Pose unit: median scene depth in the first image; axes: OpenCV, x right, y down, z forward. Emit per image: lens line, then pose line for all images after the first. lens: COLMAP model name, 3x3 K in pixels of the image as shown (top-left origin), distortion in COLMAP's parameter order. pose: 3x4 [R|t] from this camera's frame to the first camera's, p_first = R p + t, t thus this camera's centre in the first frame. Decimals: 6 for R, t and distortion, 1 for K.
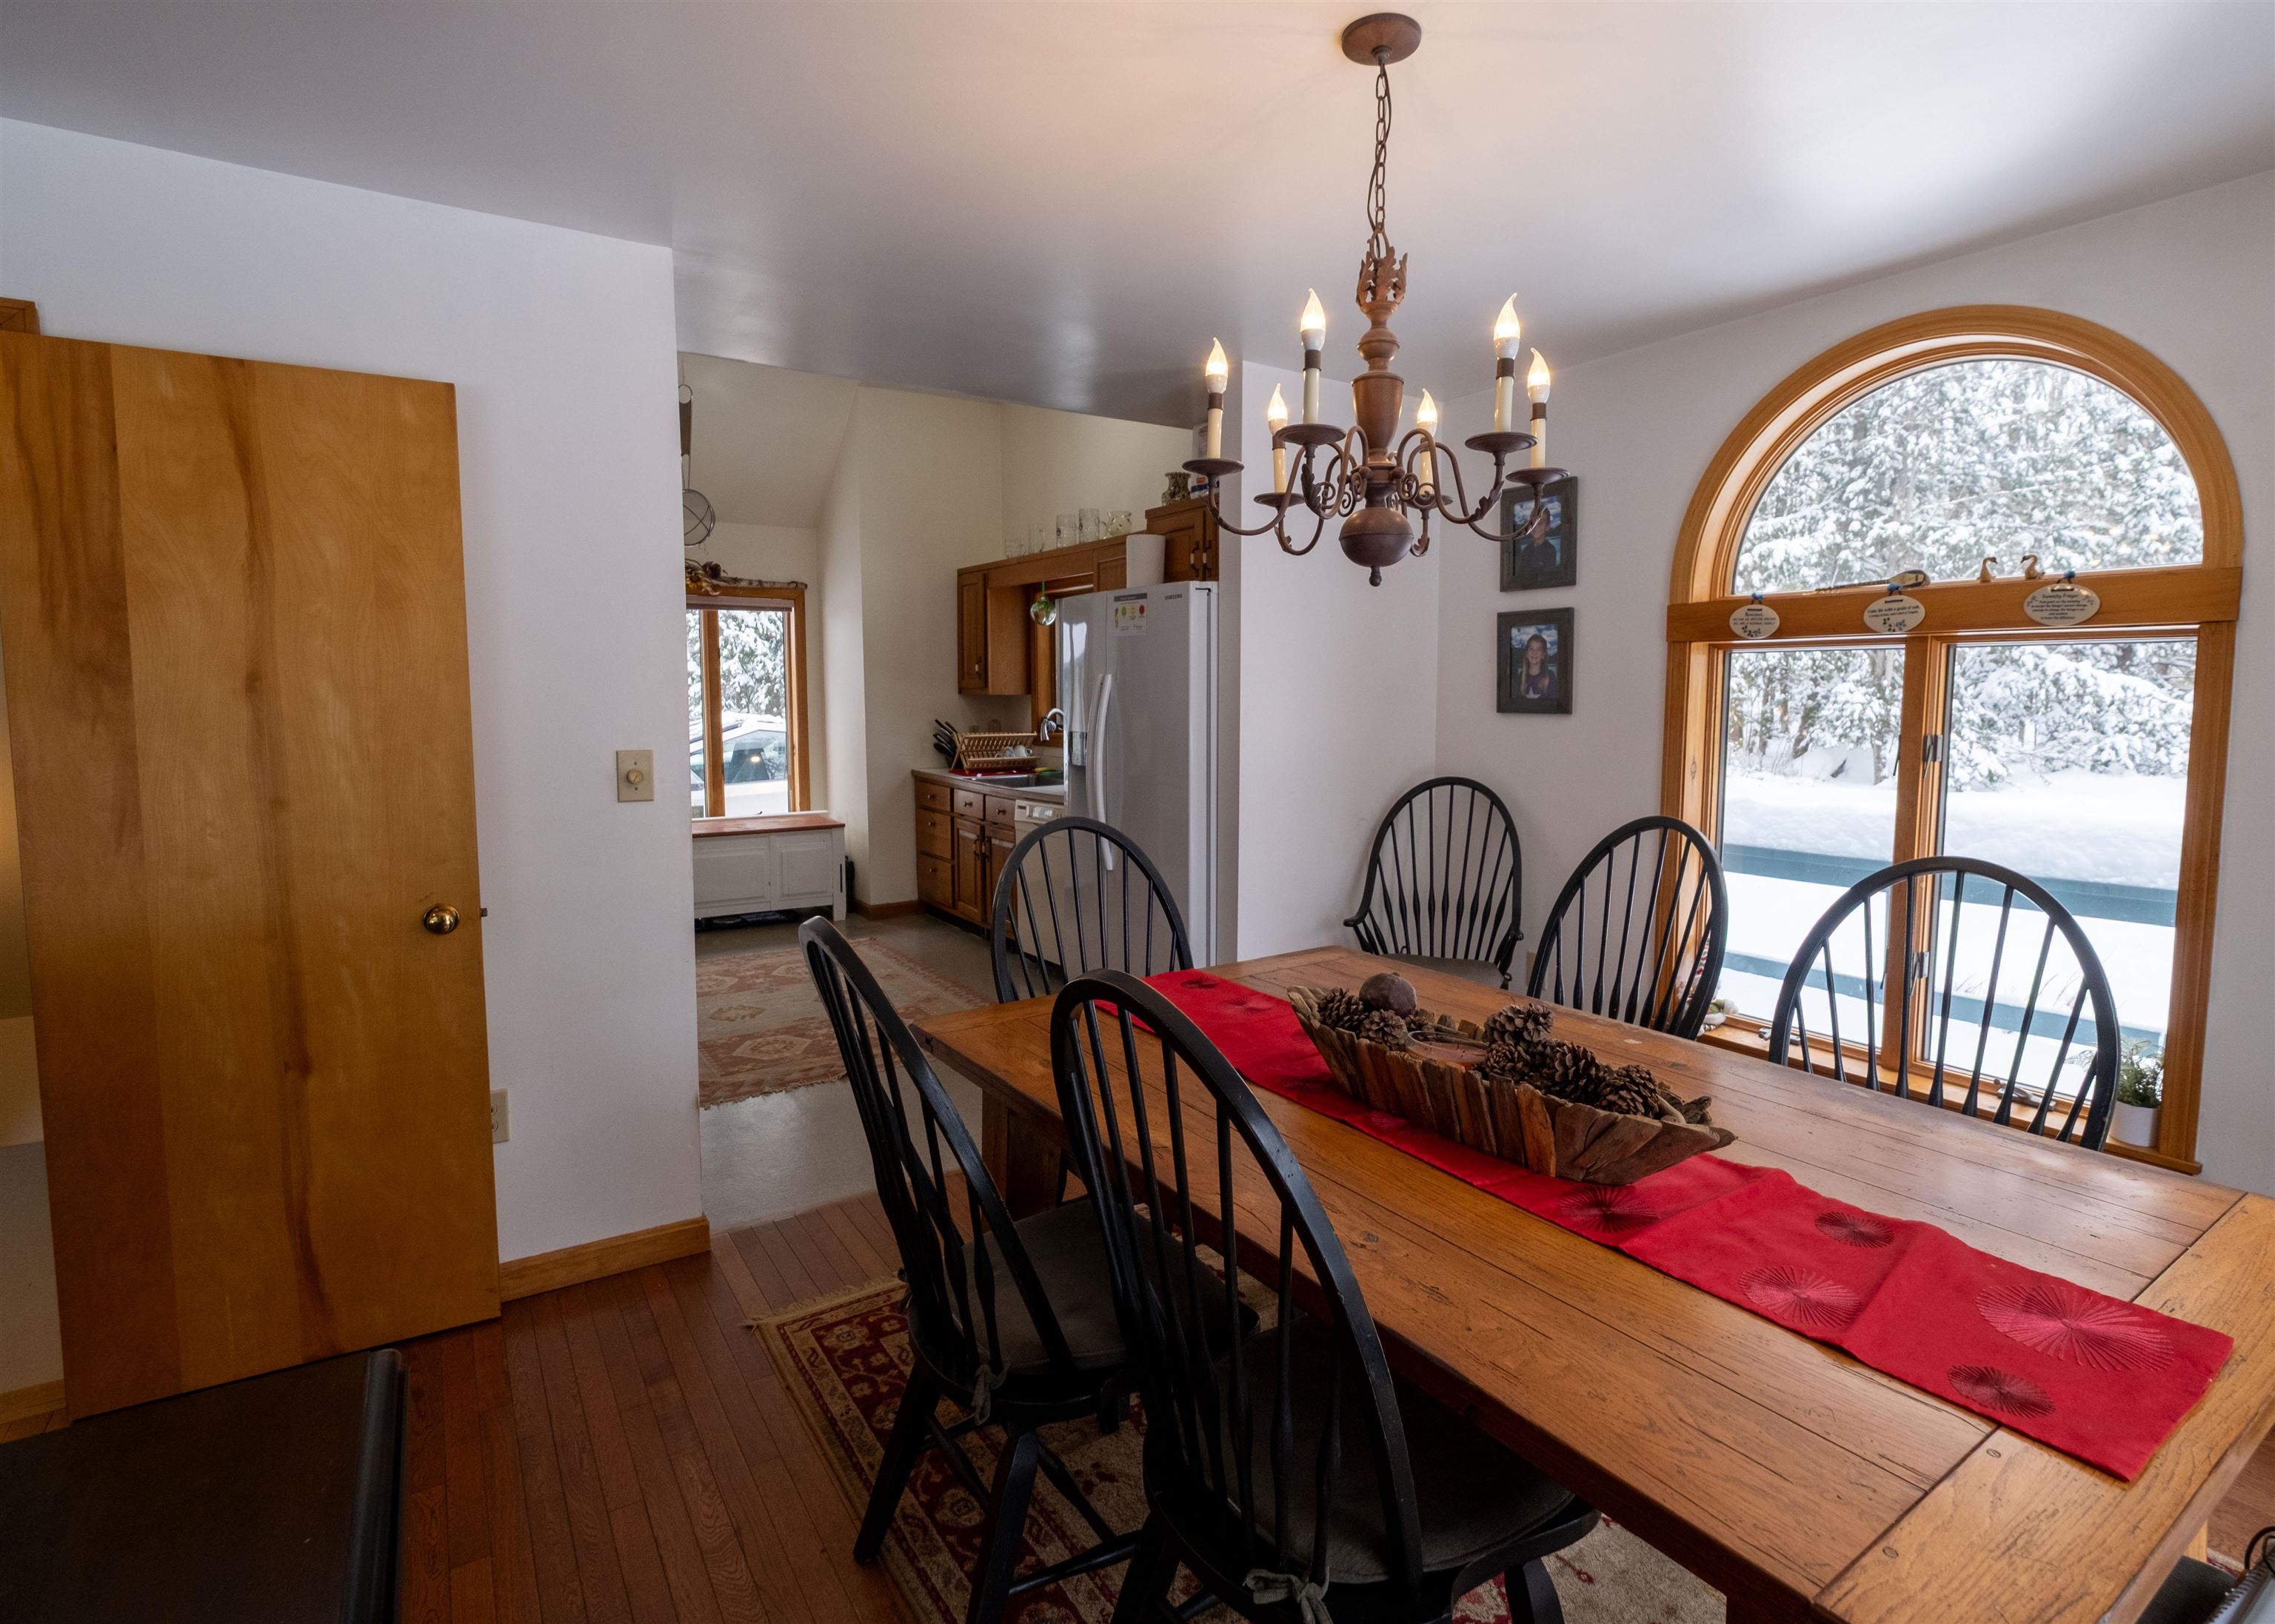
lens RADIAL K [[1122.4, 0, 1185.5], [0, 1122.4, 776.1], [0, 0, 1]] dist [-0.000481, -0.000808]
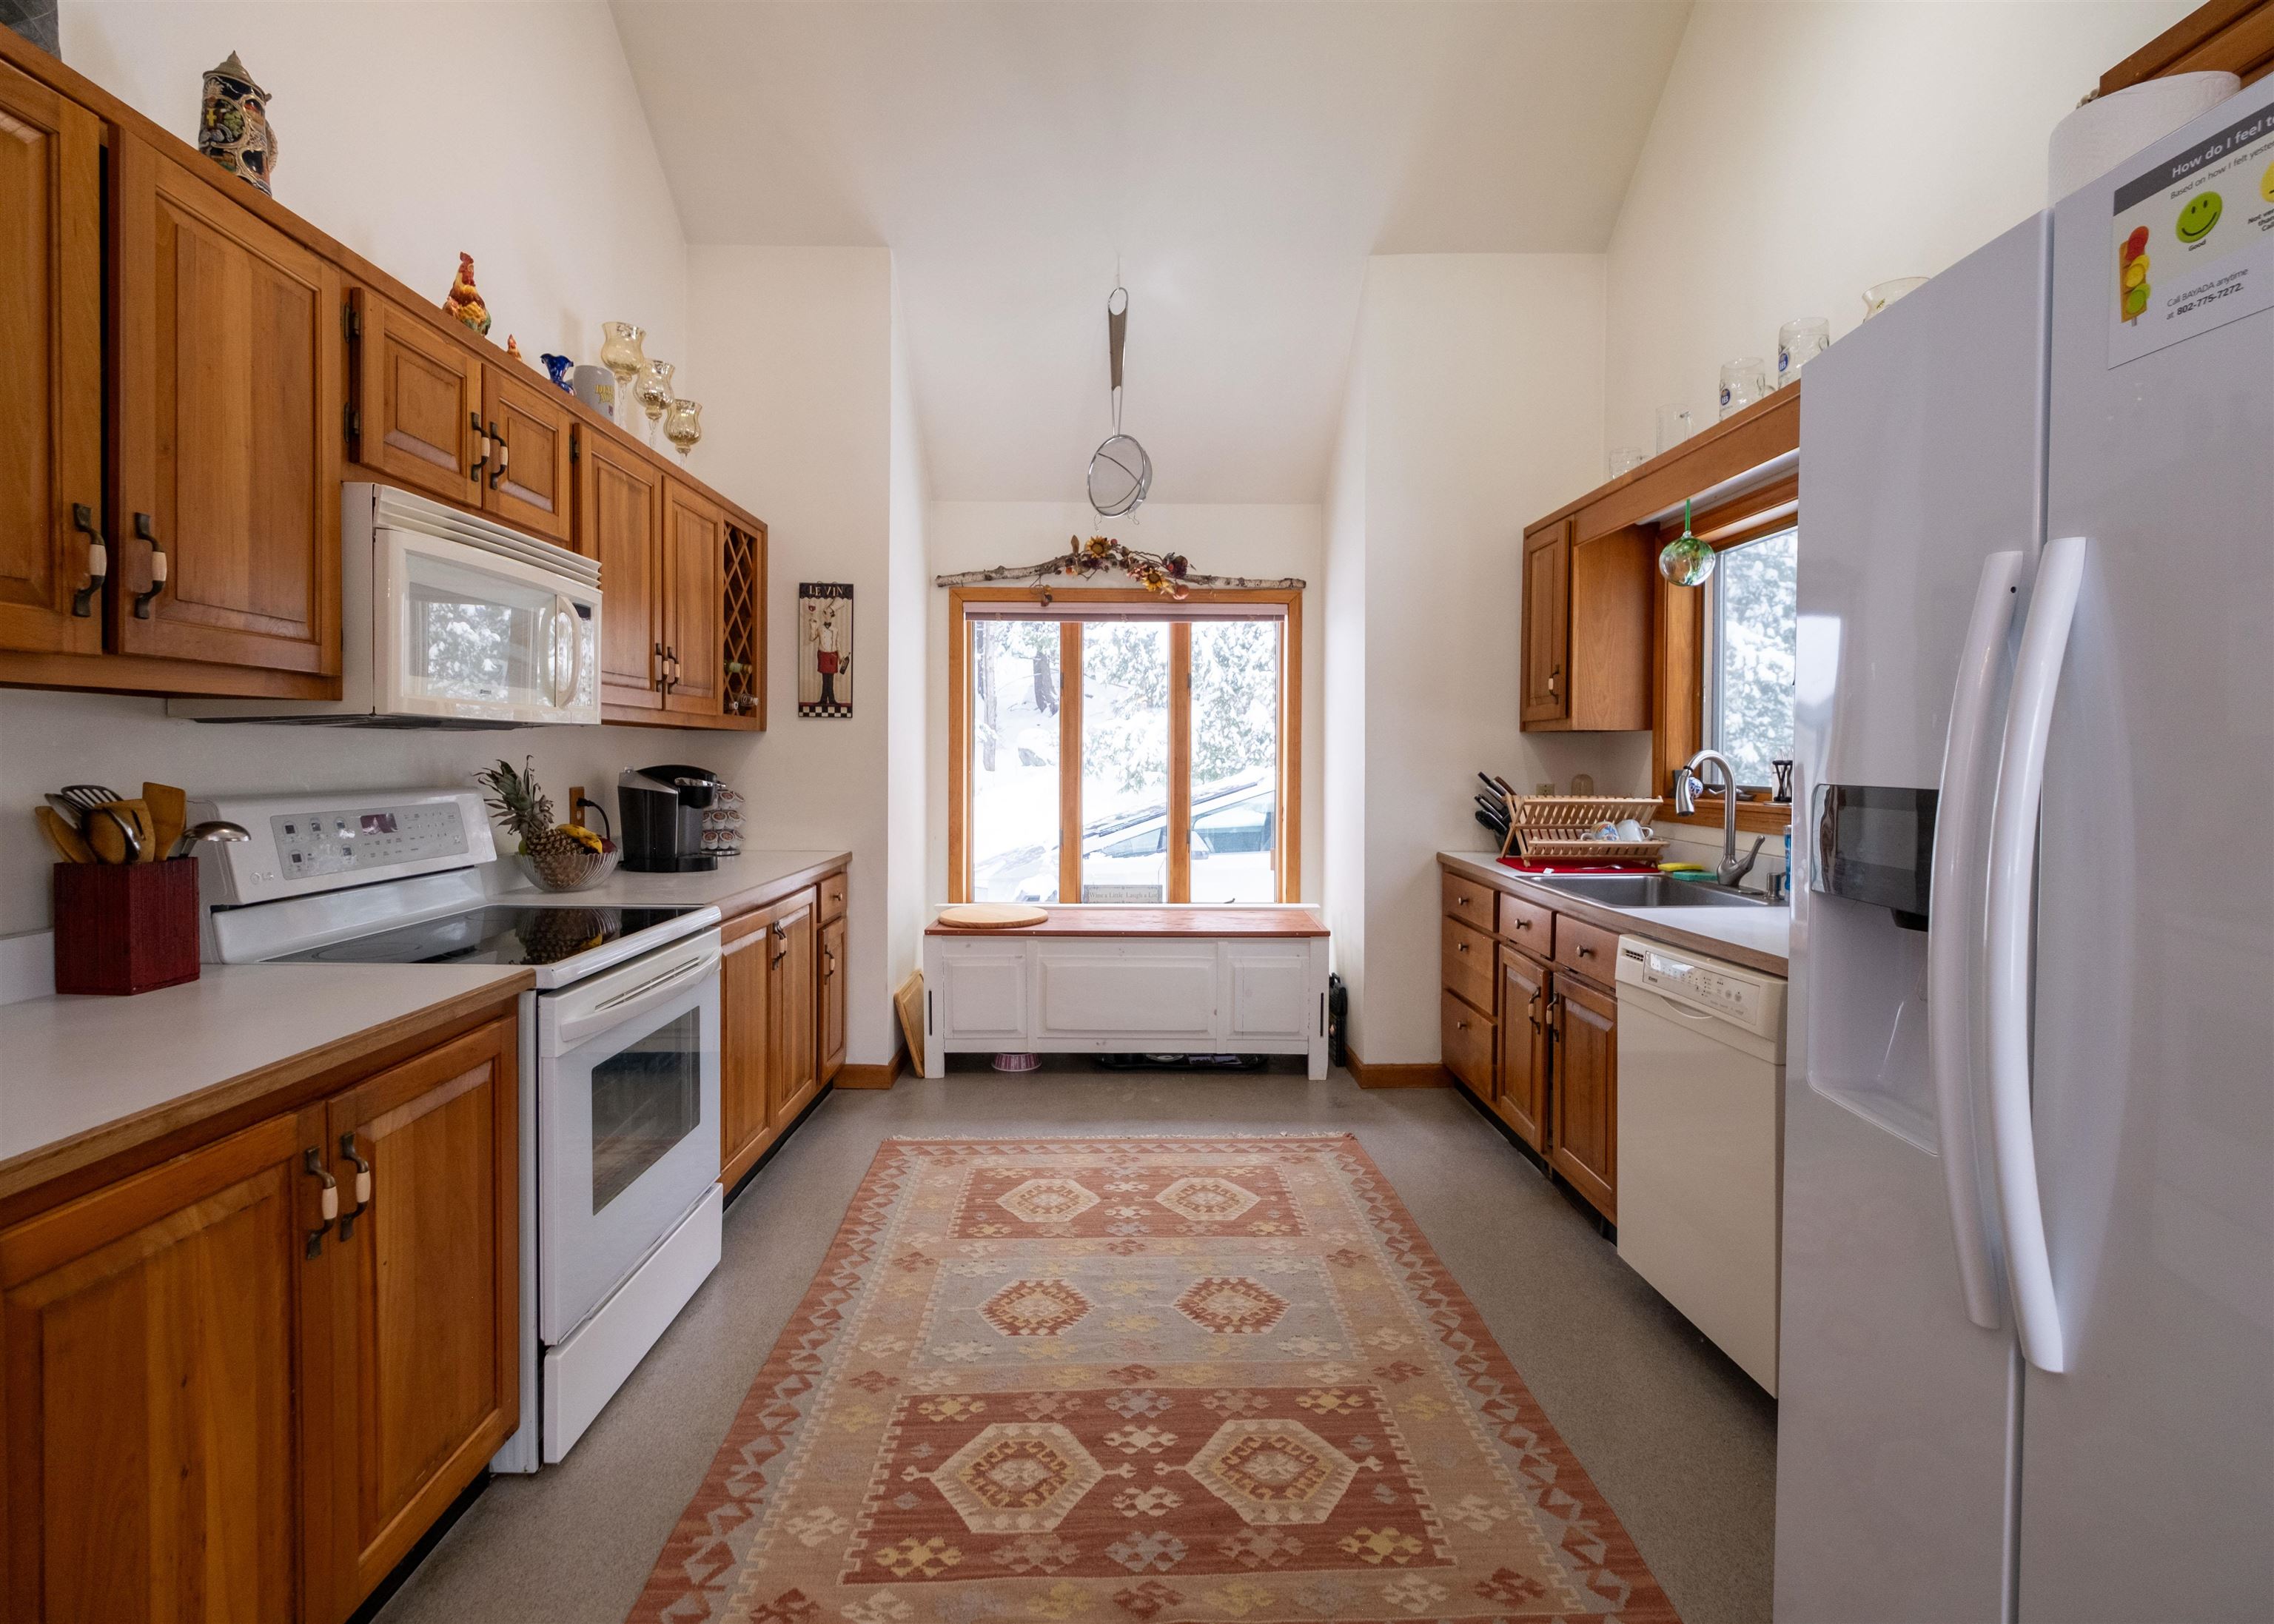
lens RADIAL K [[1121.9, 0, 1102.7], [0, 1121.9, 778.9], [0, 0, 1]] dist [-0.000481, -0.000808]
pose [[0.835770, 0.015267, -0.548868, -0.060526], [-0.046197, 0.998024, -0.042586, -0.012013], [0.547133, 0.060948, 0.834824, 0.391172]]
